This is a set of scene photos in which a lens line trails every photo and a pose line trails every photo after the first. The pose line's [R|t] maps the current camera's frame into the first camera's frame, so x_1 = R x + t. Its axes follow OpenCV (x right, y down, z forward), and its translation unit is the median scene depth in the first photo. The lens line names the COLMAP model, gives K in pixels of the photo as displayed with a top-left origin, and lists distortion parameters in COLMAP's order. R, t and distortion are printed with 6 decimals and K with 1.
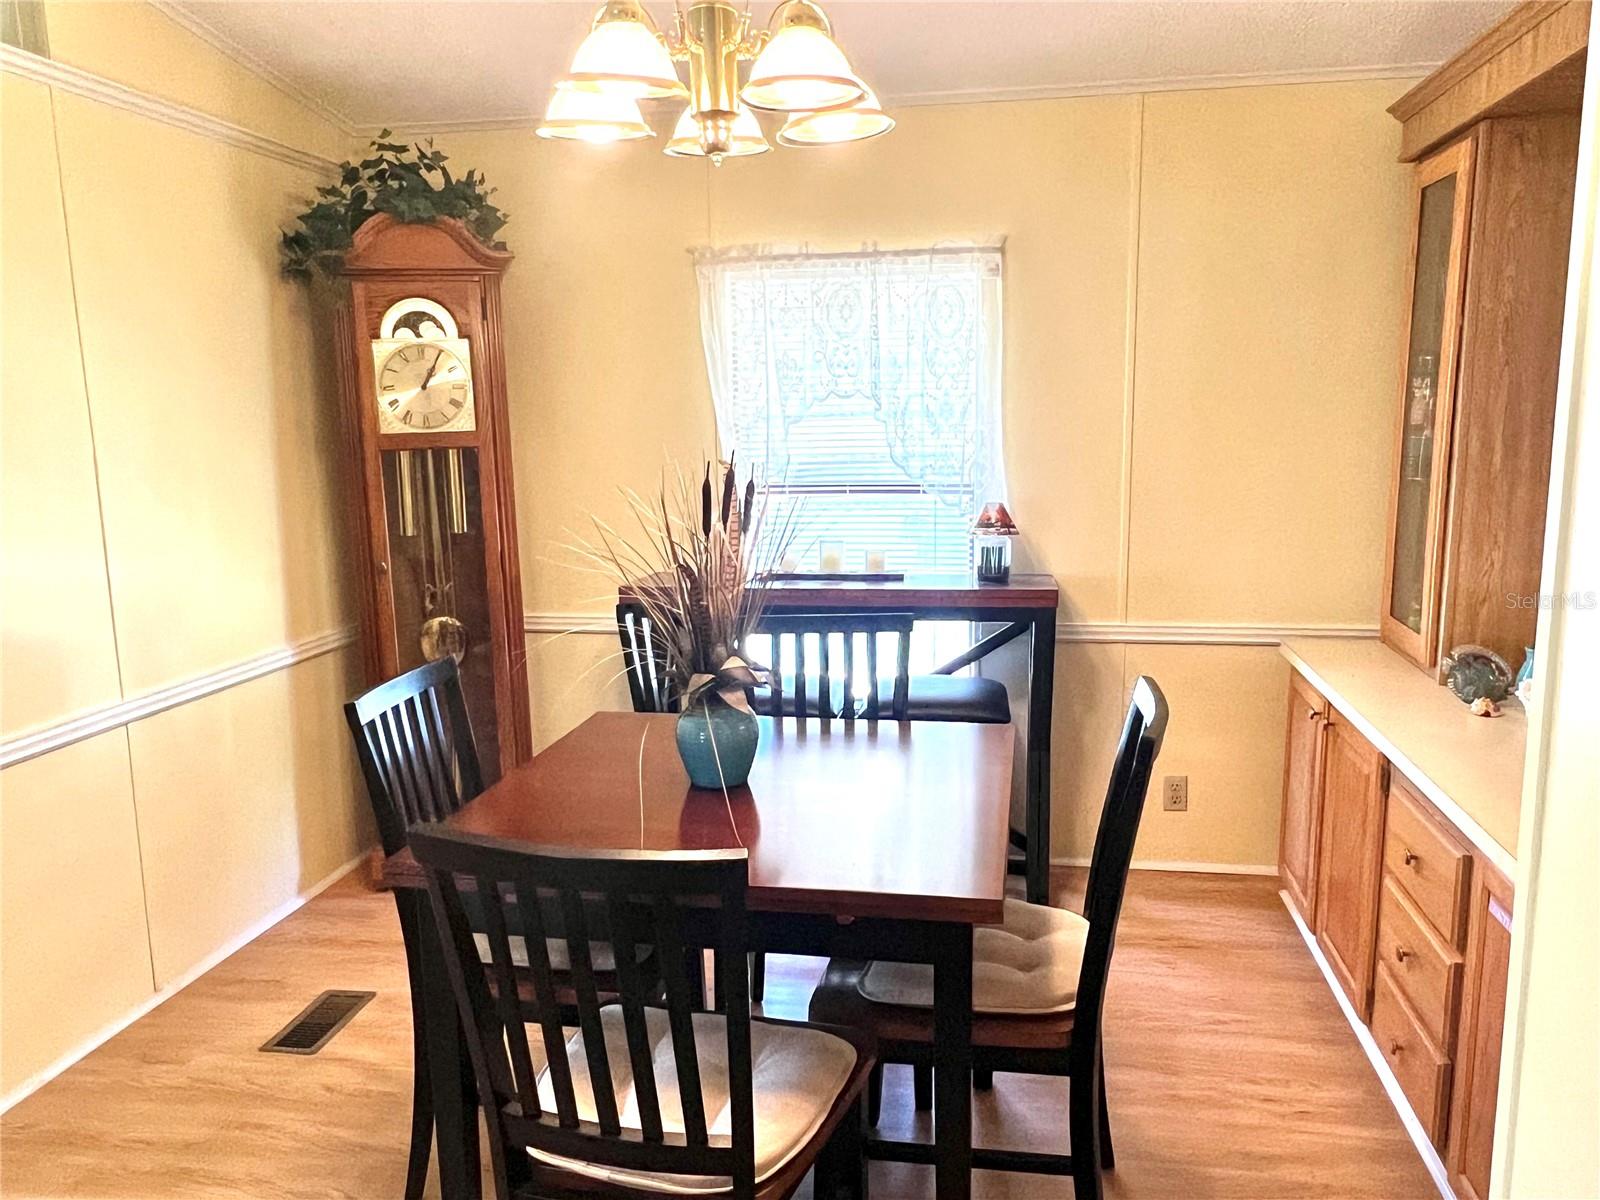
lens RADIAL K [[1193.2, 0, 805.3], [0, 1193.2, 607.9], [0, 0, 1]] dist [0.060961, -0.071609]
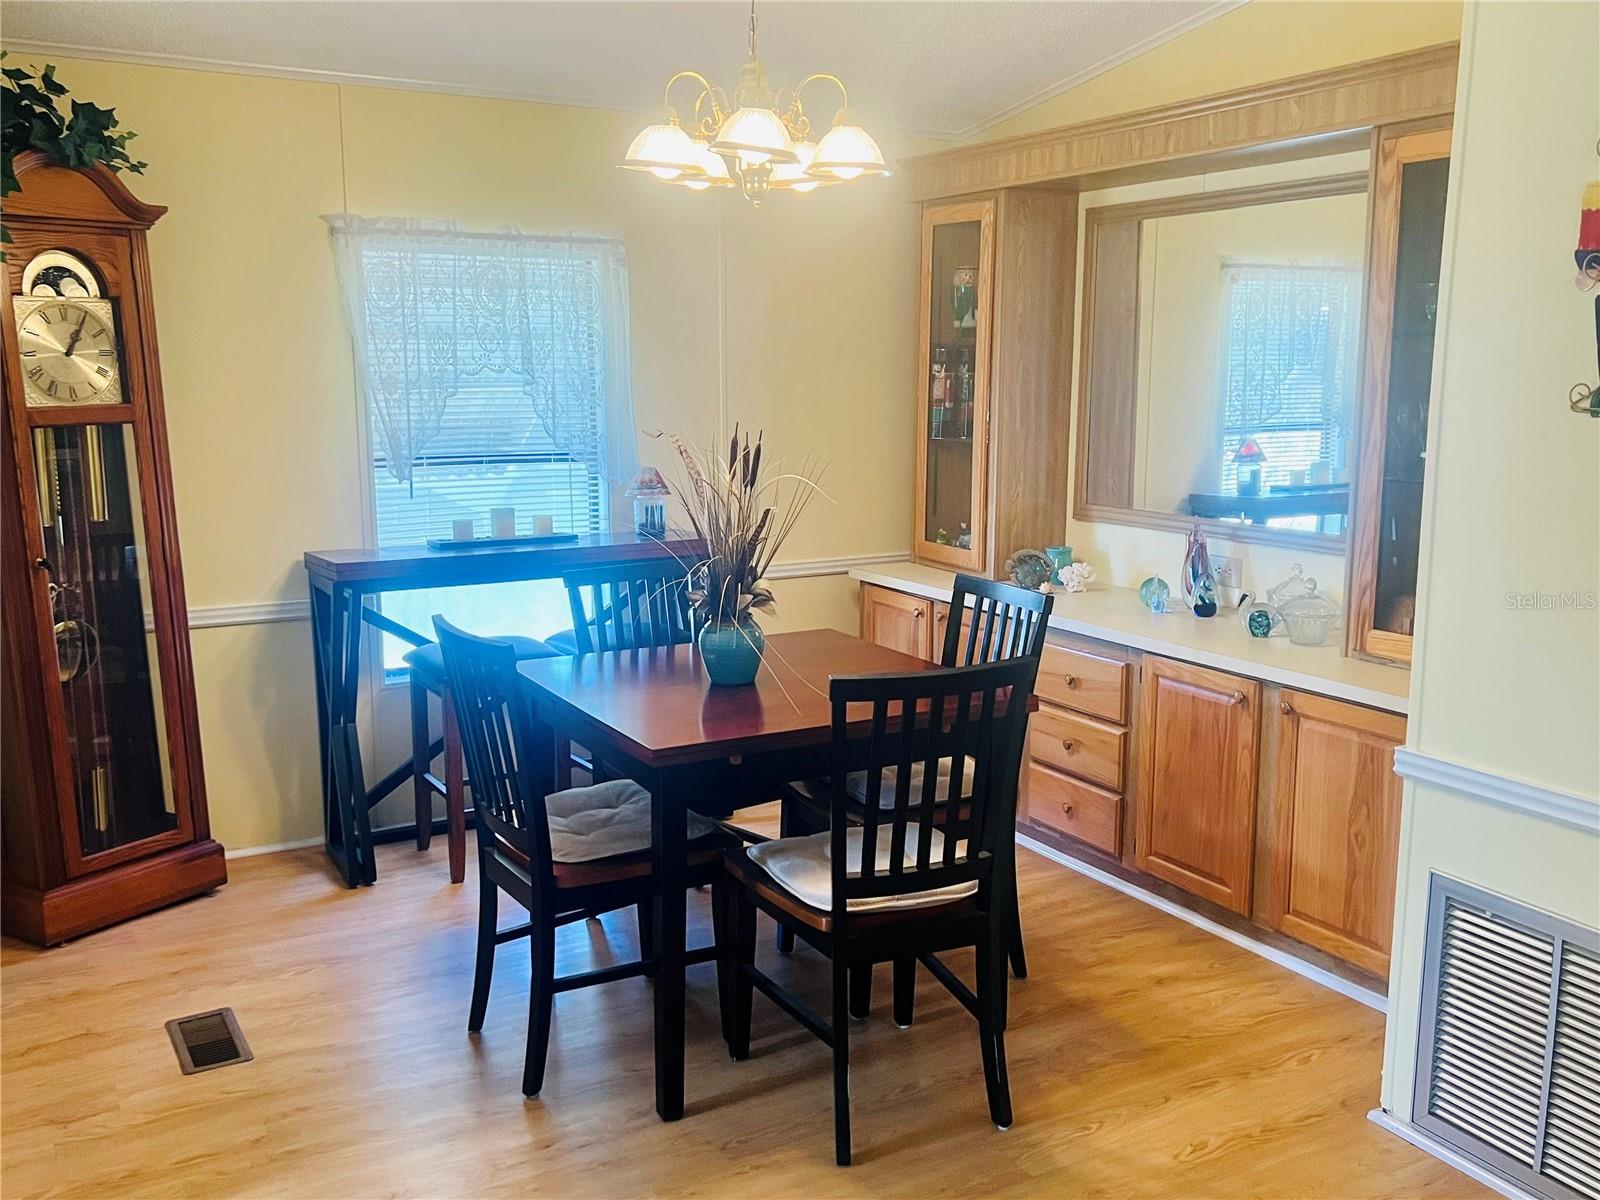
lens RADIAL K [[1393.0, 0, 794.1], [0, 1393.0, 601.2], [0, 0, 1]] dist [0.046713, -0.001118]
pose [[0.778962, -0.092093, 0.620272, -0.554012], [0.095944, 0.995014, 0.027242, 0.015917], [-0.619688, 0.038291, 0.783913, -0.113993]]
